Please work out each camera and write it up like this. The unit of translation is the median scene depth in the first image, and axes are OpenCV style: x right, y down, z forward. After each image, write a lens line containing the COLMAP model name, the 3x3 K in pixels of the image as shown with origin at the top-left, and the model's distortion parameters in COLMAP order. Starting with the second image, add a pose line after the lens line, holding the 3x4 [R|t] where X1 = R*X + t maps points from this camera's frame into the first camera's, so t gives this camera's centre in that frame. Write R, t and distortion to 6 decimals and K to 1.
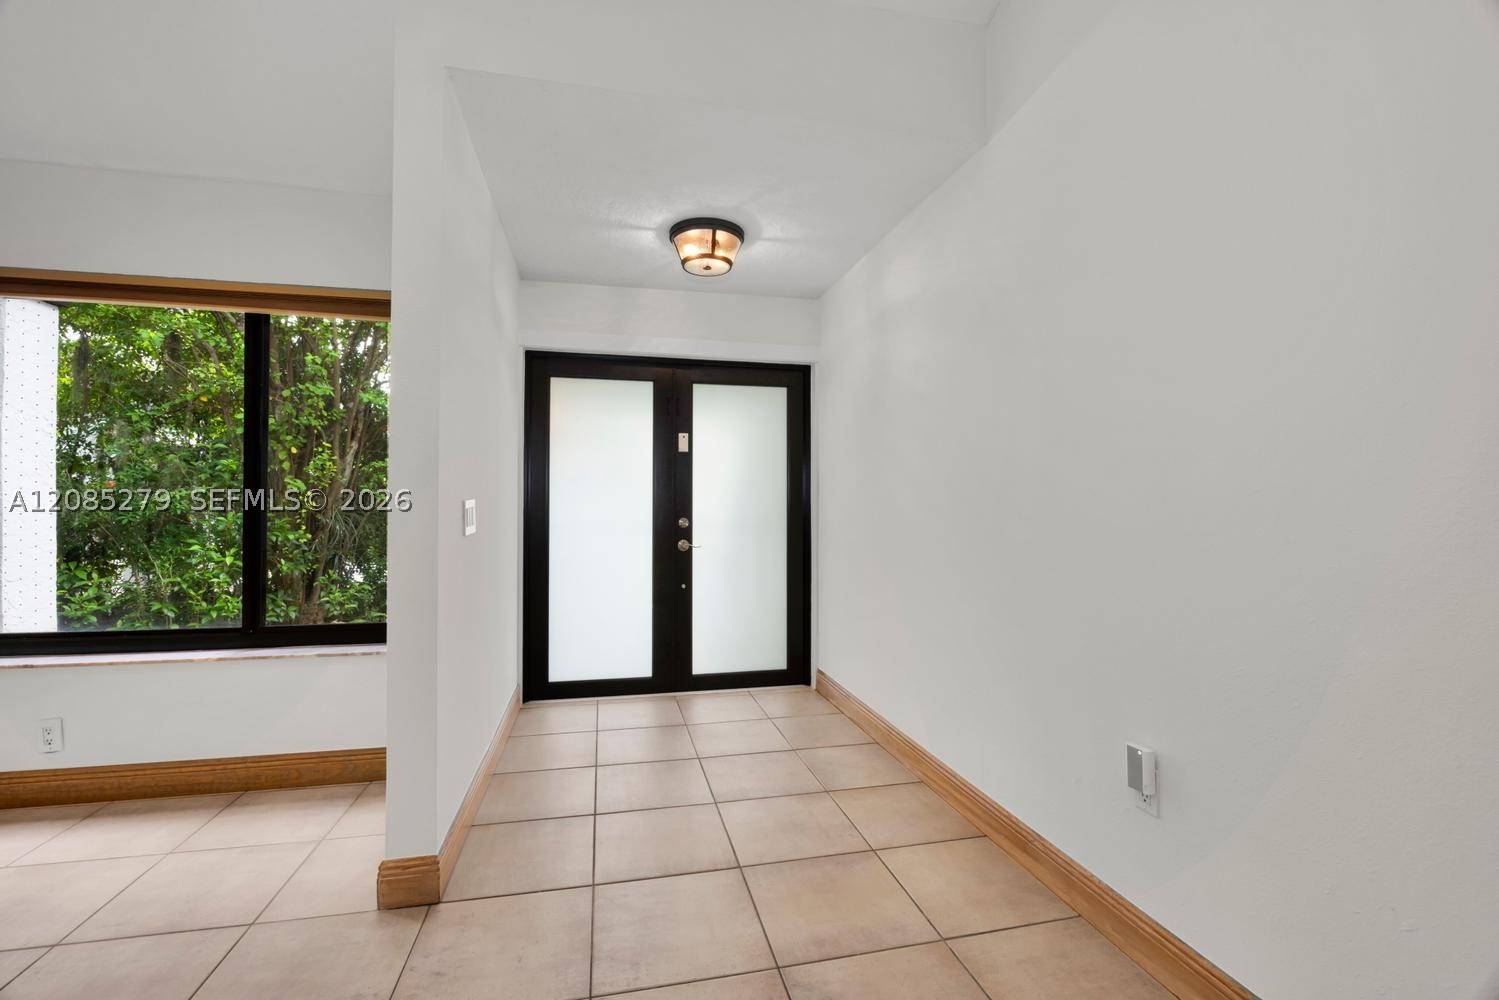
lens RADIAL K [[634.3, 0, 741.8], [0, 634.3, 500.5], [0, 0, 1]] dist [-0.000493, -0.000098]
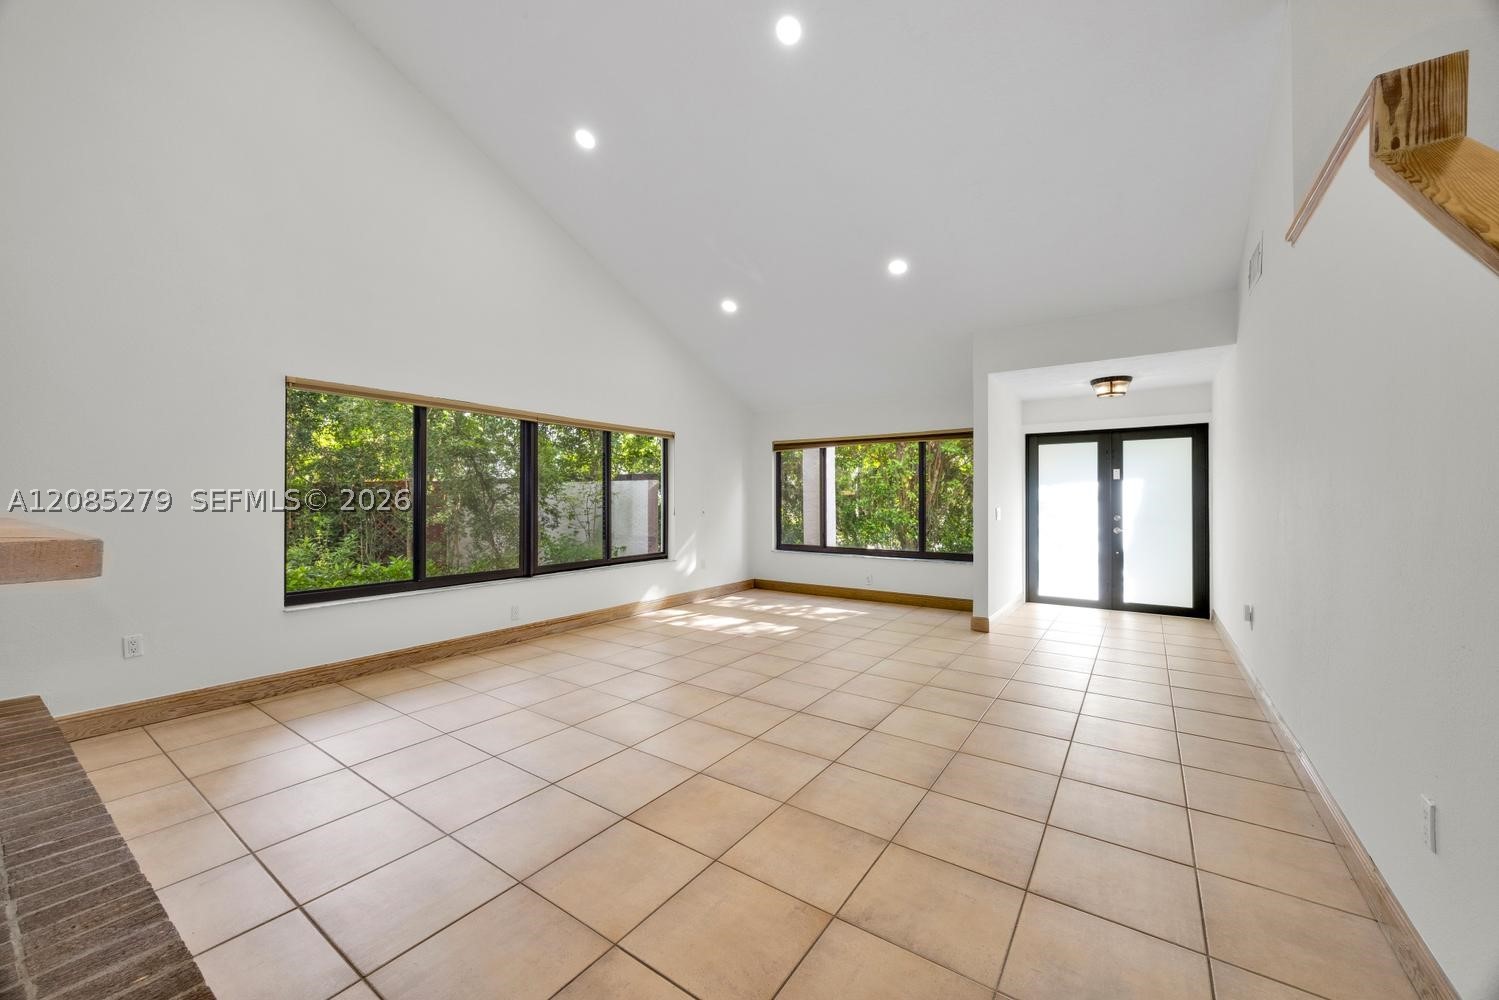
lens RADIAL K [[567.6, 0, 751.9], [0, 567.6, 498.8], [0, 0, 1]] dist [-0.000600, -0.000260]
pose [[0.680258, -0.005042, -0.732955, 0.387810], [0.006828, 0.999977, -0.000542, -0.026322], [0.732941, -0.004636, 0.680277, -0.874186]]
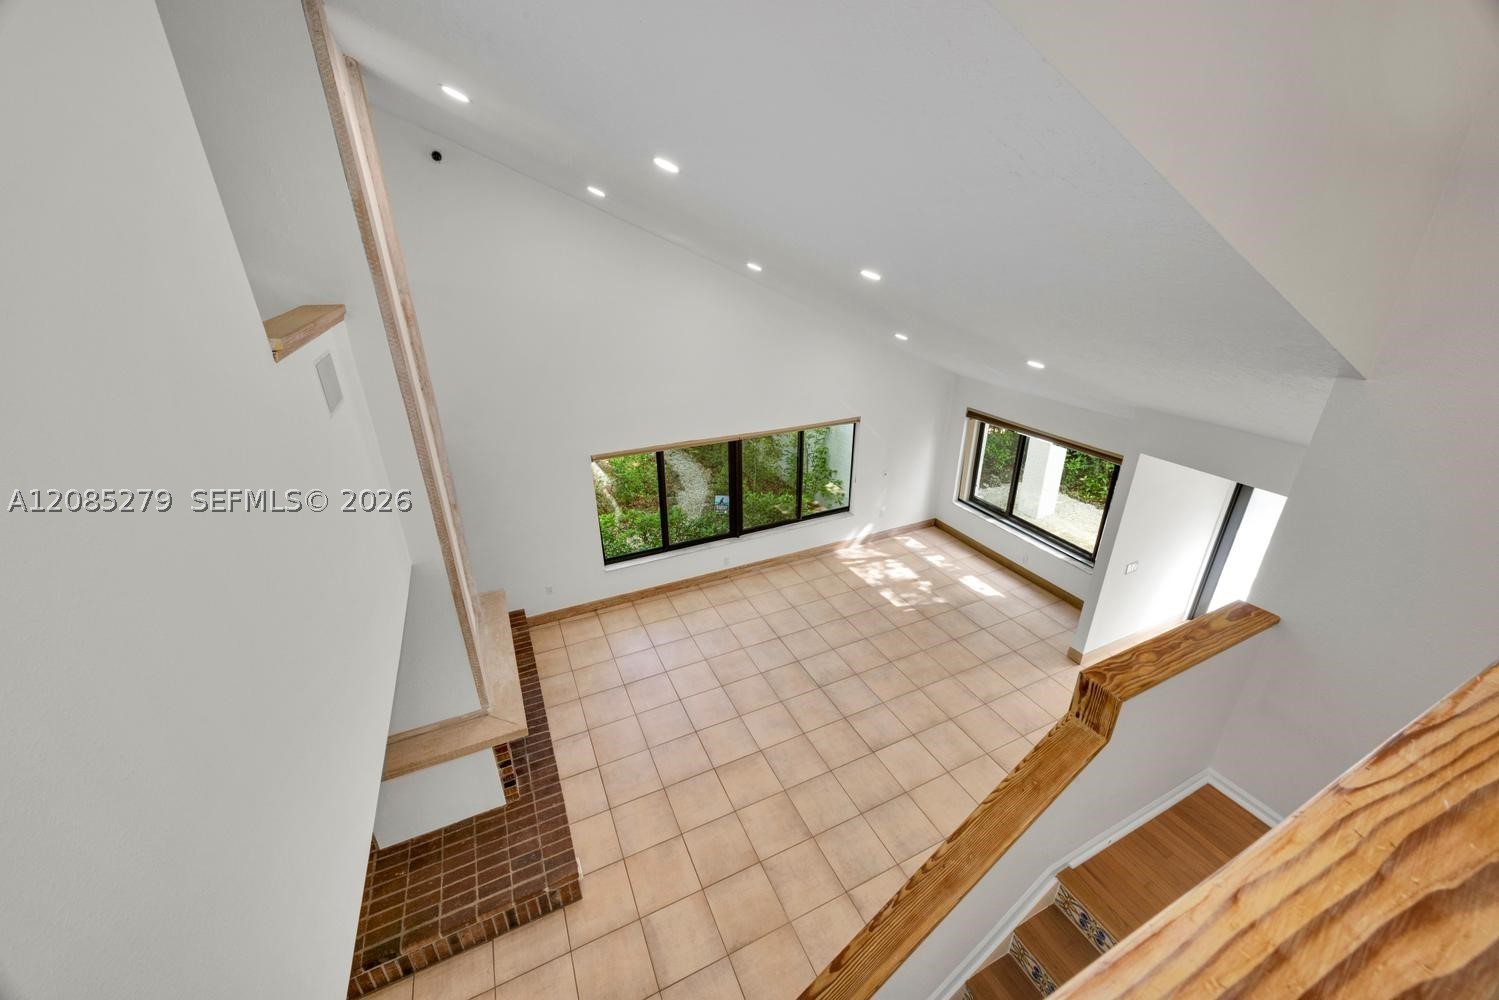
lens RADIAL K [[567.6, 0, 751.9], [0, 567.6, 498.8], [0, 0, 1]] dist [-0.000600, -0.000260]
pose [[0.228399, 0.390083, -0.892003, 0.799741], [0.007162, 0.915523, 0.402202, -0.773850], [0.973541, -0.098251, 0.206311, -0.700723]]
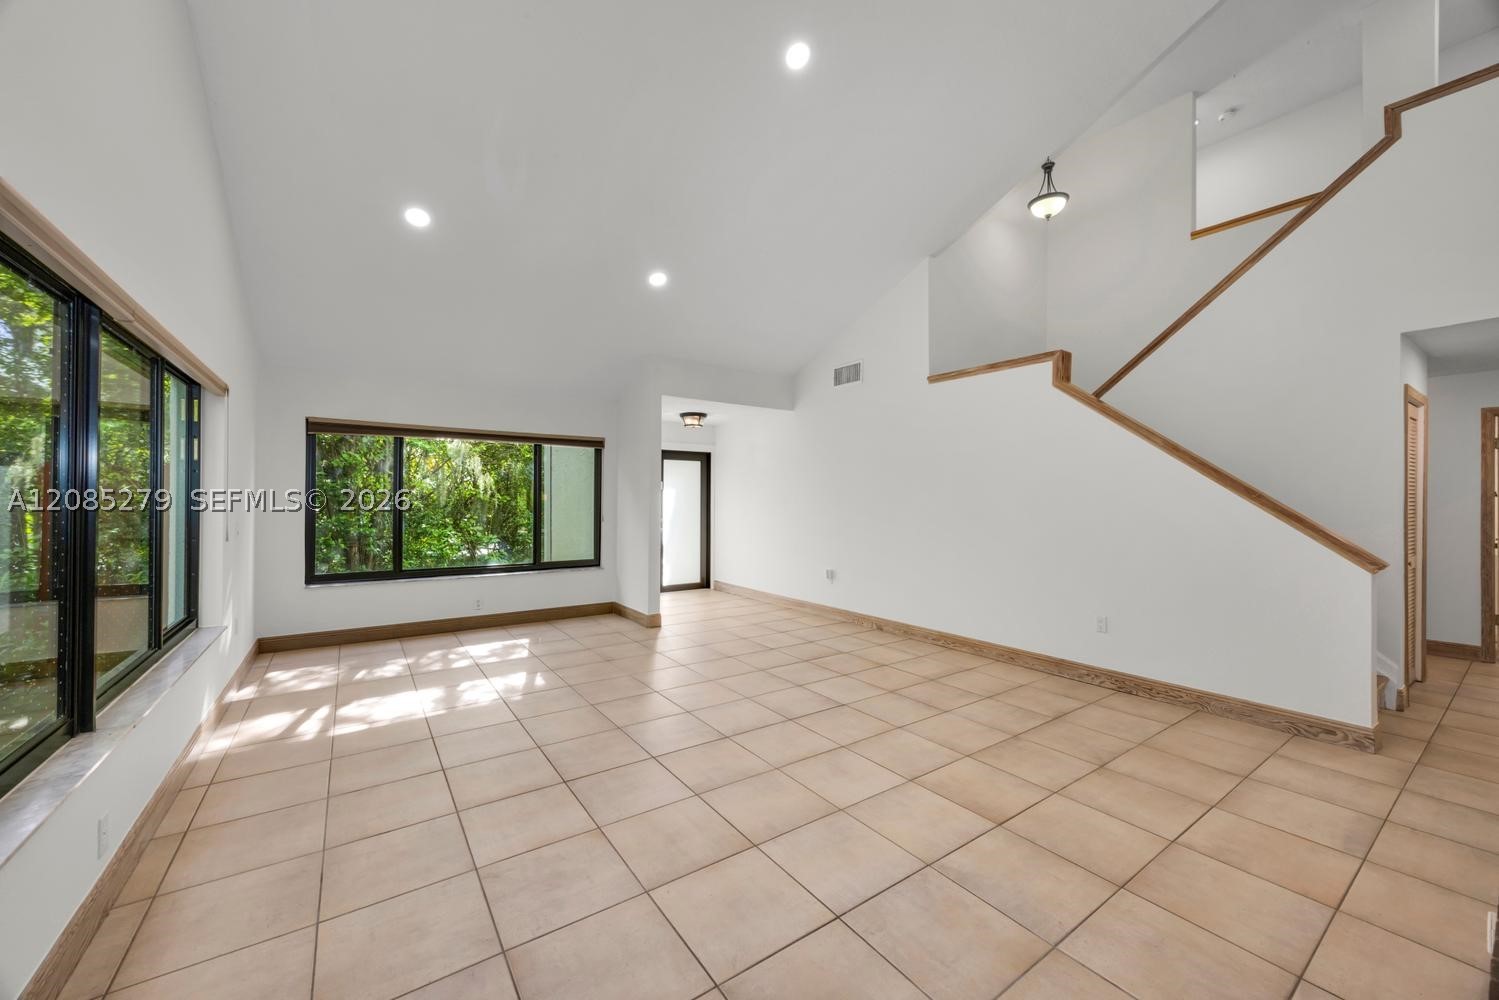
lens RADIAL K [[567.6, 0, 751.9], [0, 567.6, 498.8], [0, 0, 1]] dist [-0.000600, -0.000260]
pose [[0.919135, 0.002679, 0.393934, -0.595311], [-0.004179, 0.999987, 0.002948, -0.049948], [-0.393921, -0.004356, 0.919134, -1.024770]]
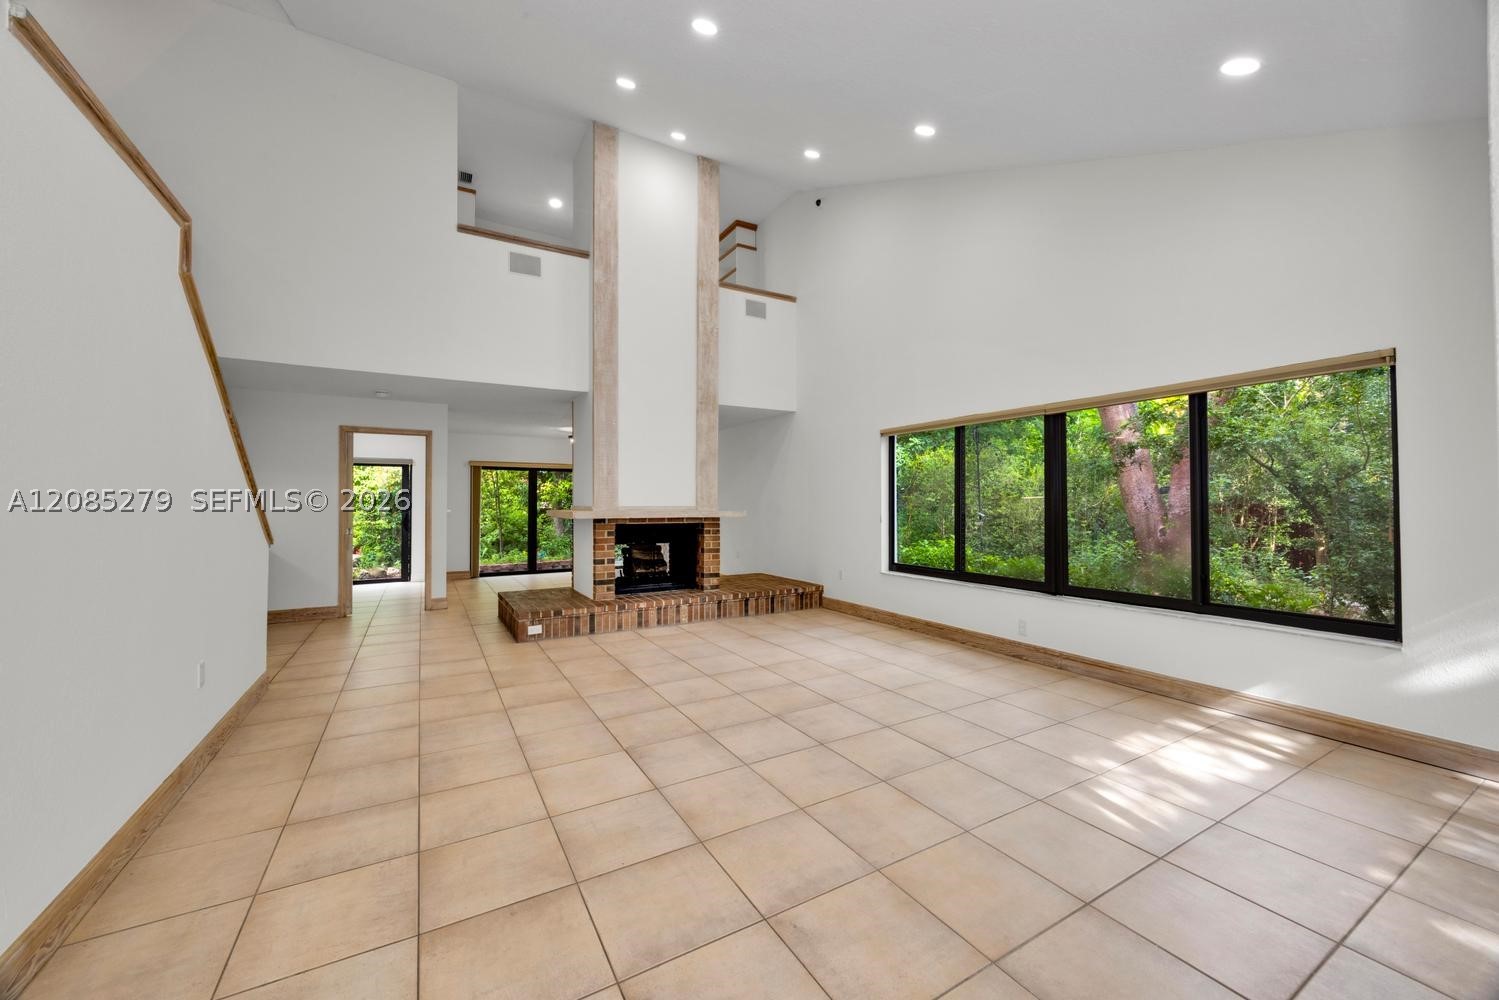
lens RADIAL K [[567.6, 0, 751.9], [0, 567.6, 498.8], [0, 0, 1]] dist [-0.000600, -0.000260]
pose [[-0.951186, -0.007453, -0.308528, -0.007085], [-0.002685, 0.999870, -0.015874, -0.021958], [0.308606, -0.014271, -0.951083, 0.549880]]
